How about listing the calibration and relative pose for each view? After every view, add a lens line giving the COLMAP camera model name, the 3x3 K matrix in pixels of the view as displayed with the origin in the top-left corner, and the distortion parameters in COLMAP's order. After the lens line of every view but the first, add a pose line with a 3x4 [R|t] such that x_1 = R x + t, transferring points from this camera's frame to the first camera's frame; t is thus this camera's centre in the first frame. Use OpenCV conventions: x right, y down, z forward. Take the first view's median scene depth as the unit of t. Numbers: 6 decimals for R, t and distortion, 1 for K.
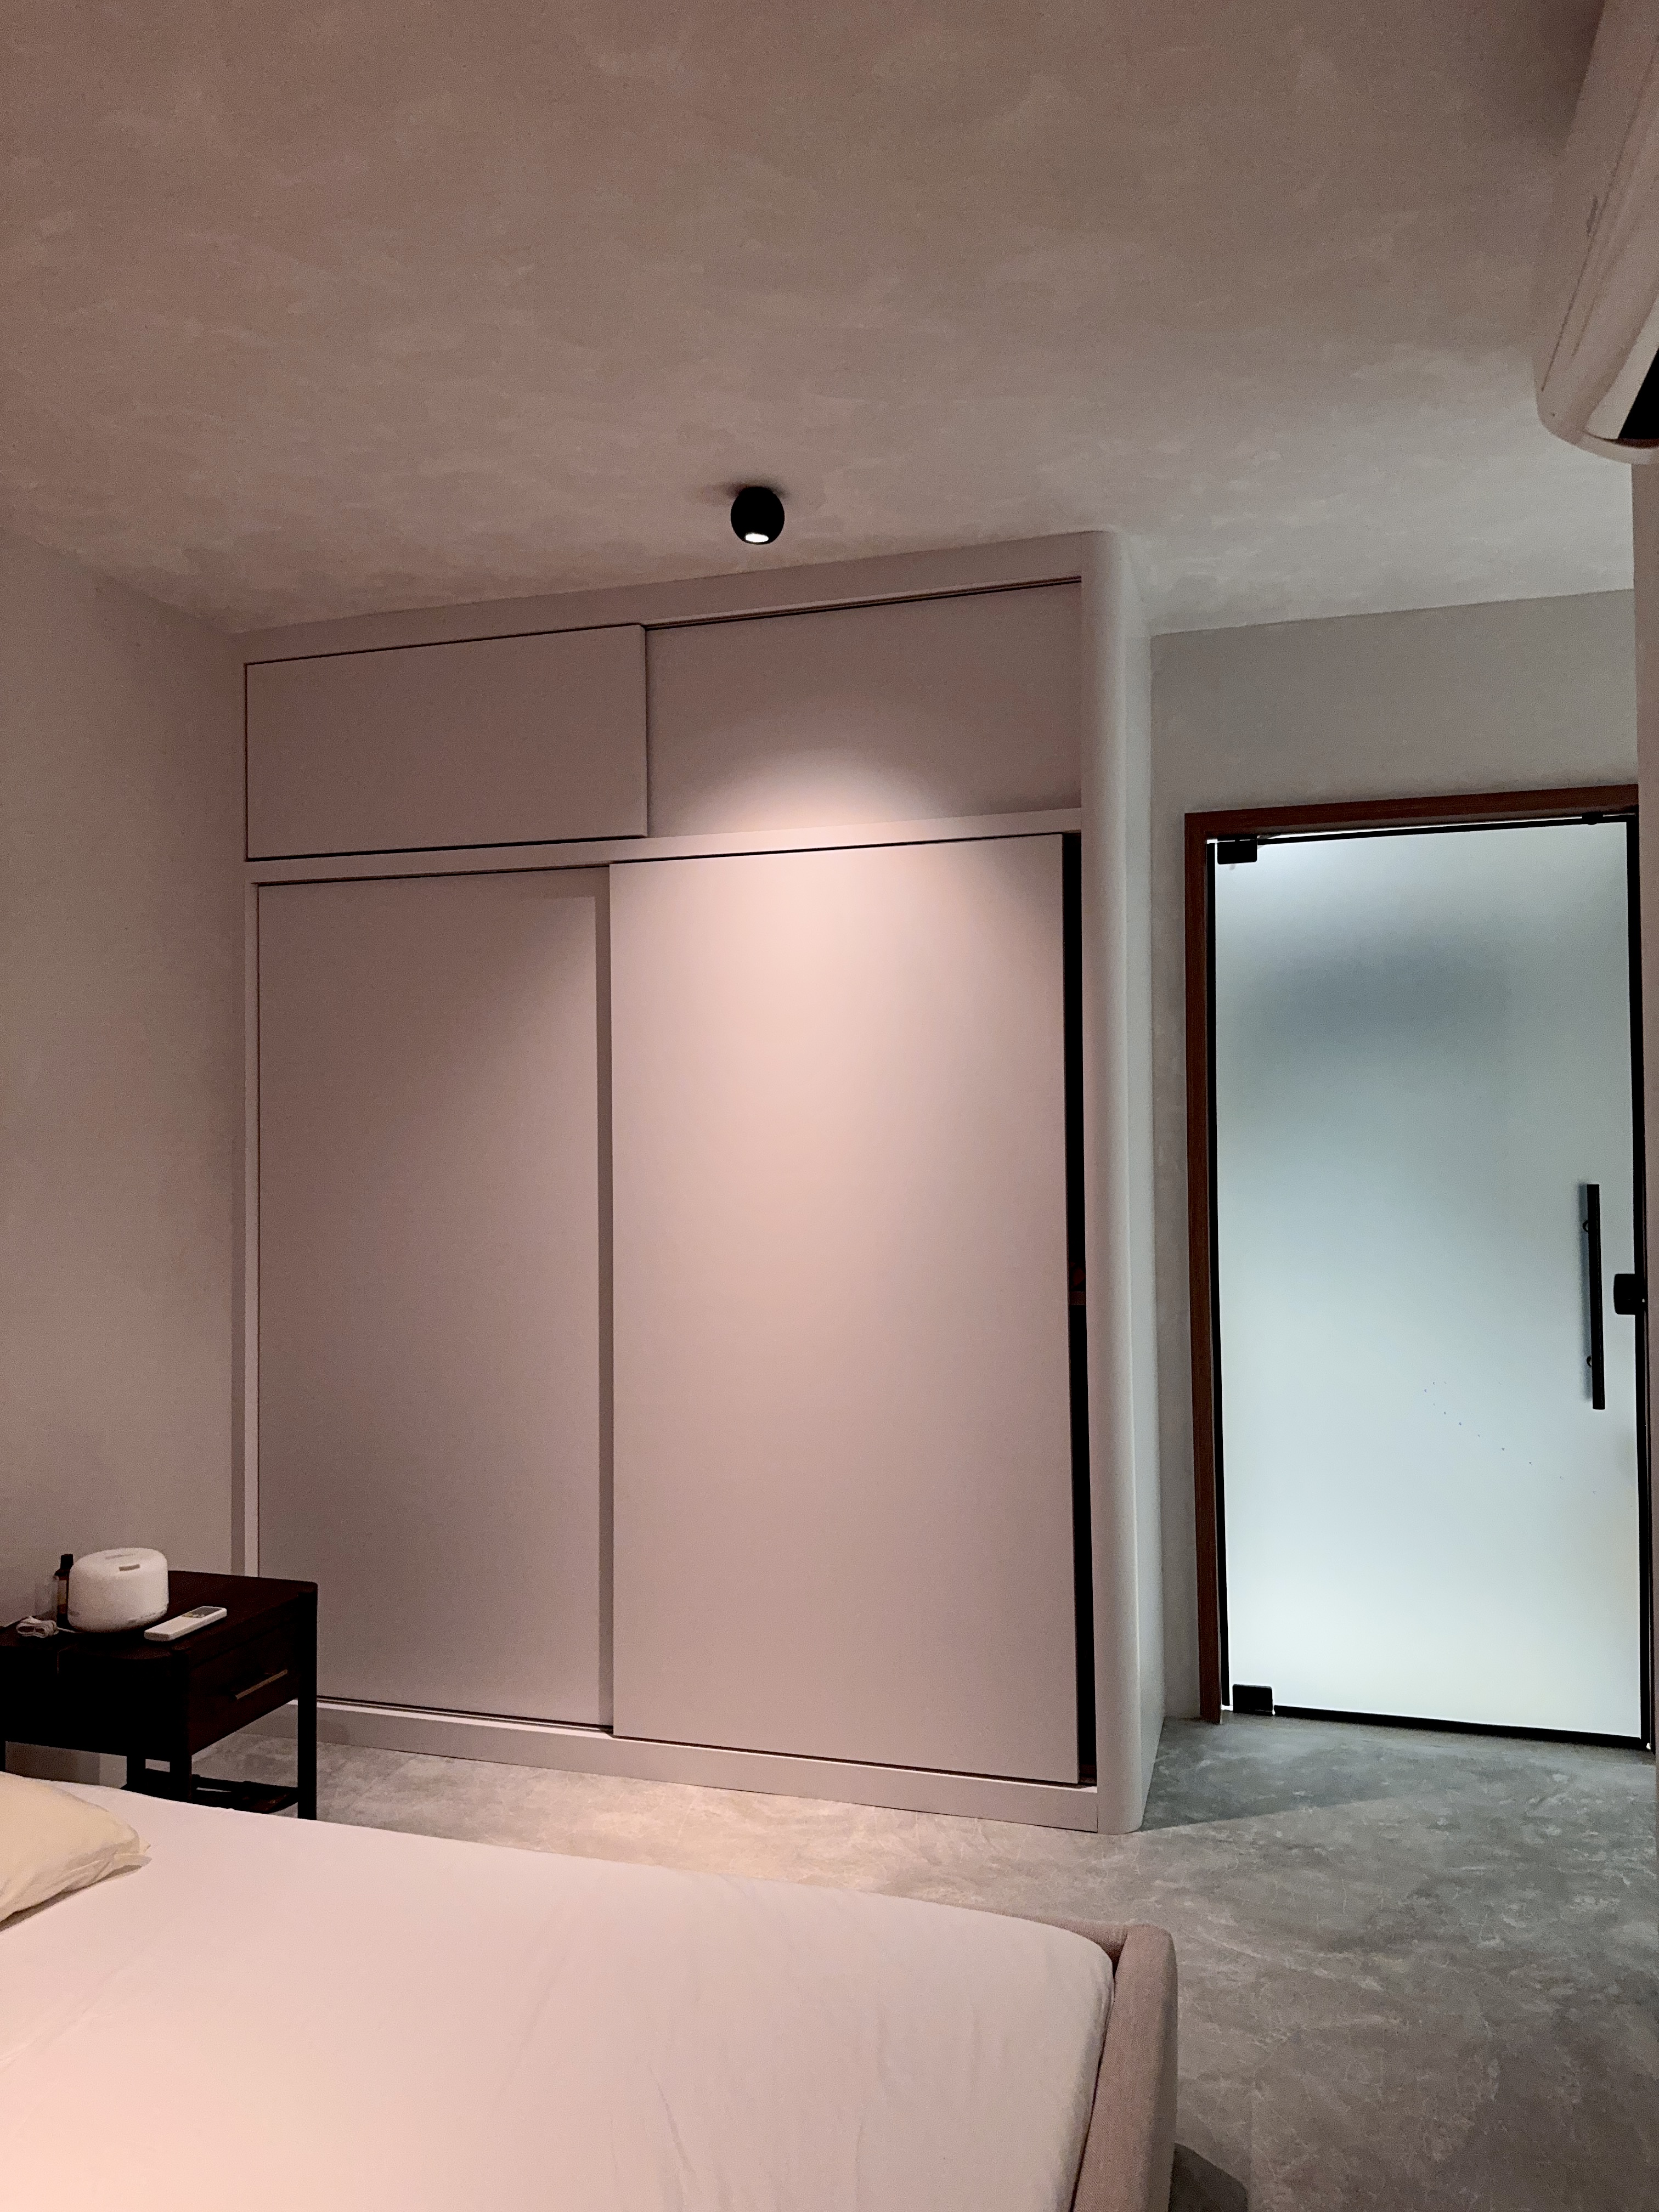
lens RADIAL K [[1540.3, 0, 829.5], [0, 1540.3, 1106.0], [0, 0, 1]] dist [0.047744, -0.055233]
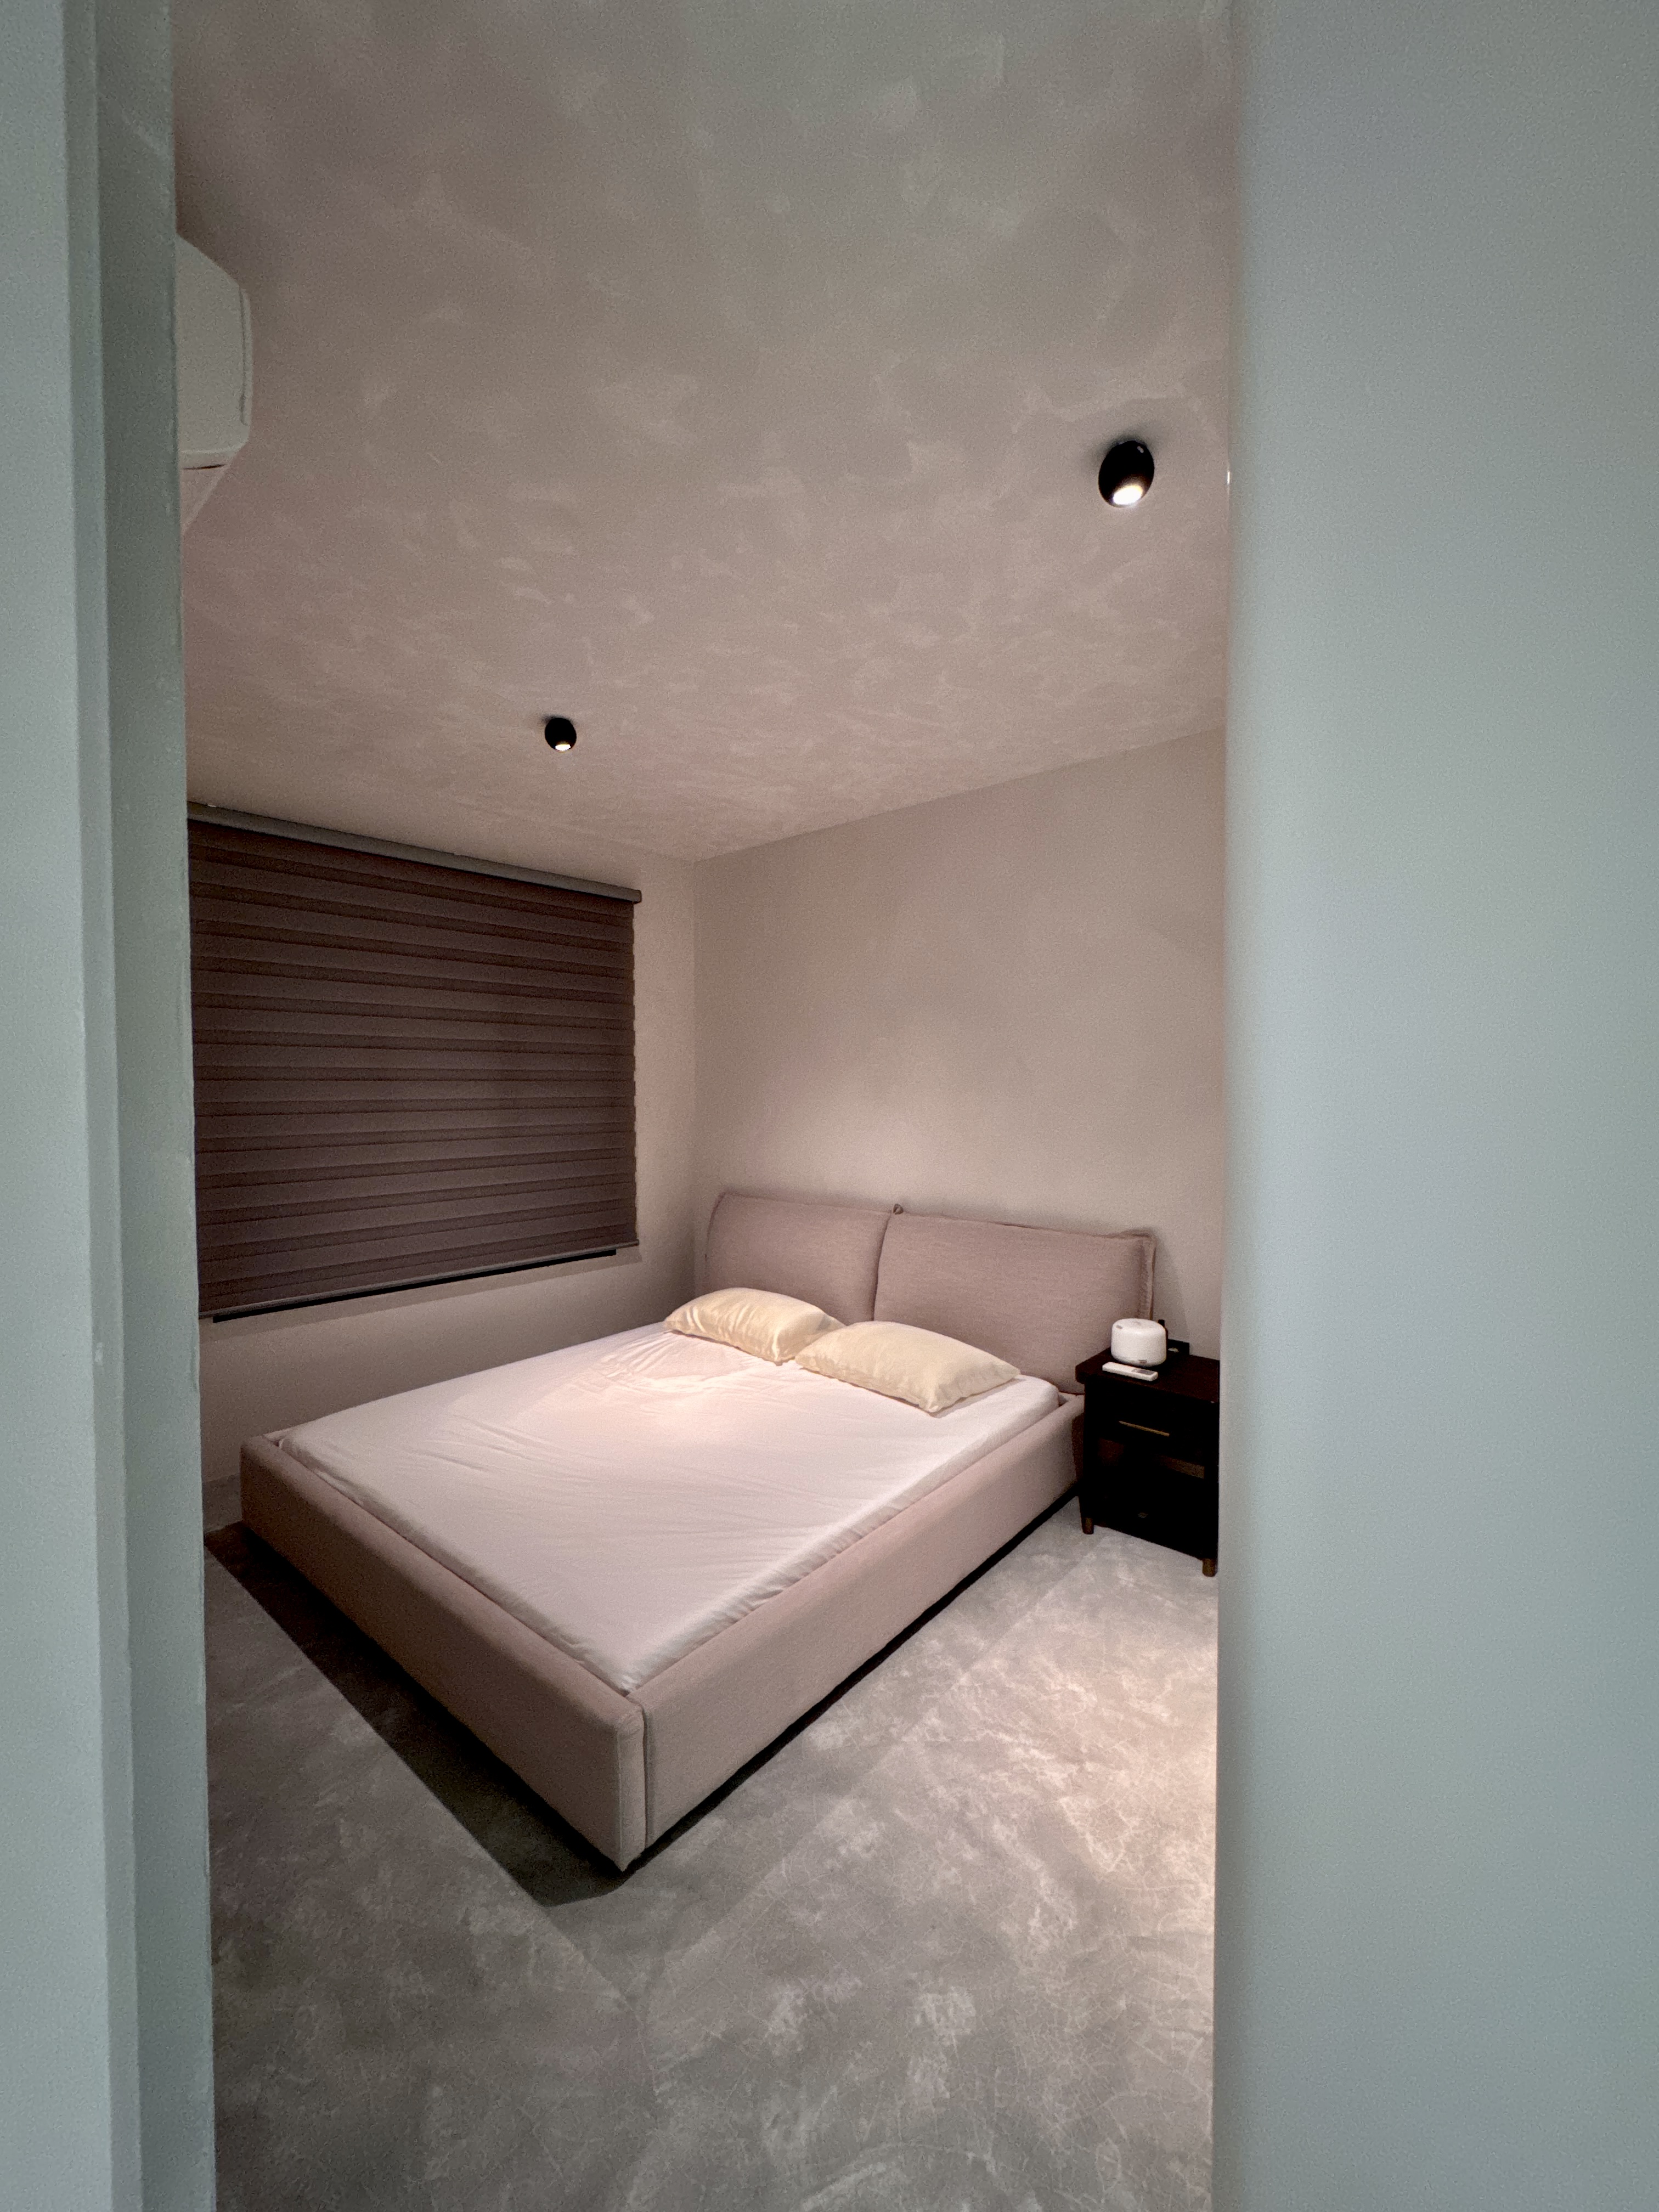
lens RADIAL K [[873.0, 0, 829.5], [0, 873.0, 1106.0], [0, 0, 1]] dist [0.000571, 0.000179]
pose [[-0.404504, 0.029327, -0.914066, 0.675624], [0.026725, 0.999438, 0.020240, 0.017353], [0.914146, -0.016241, -0.405060, 1.261007]]
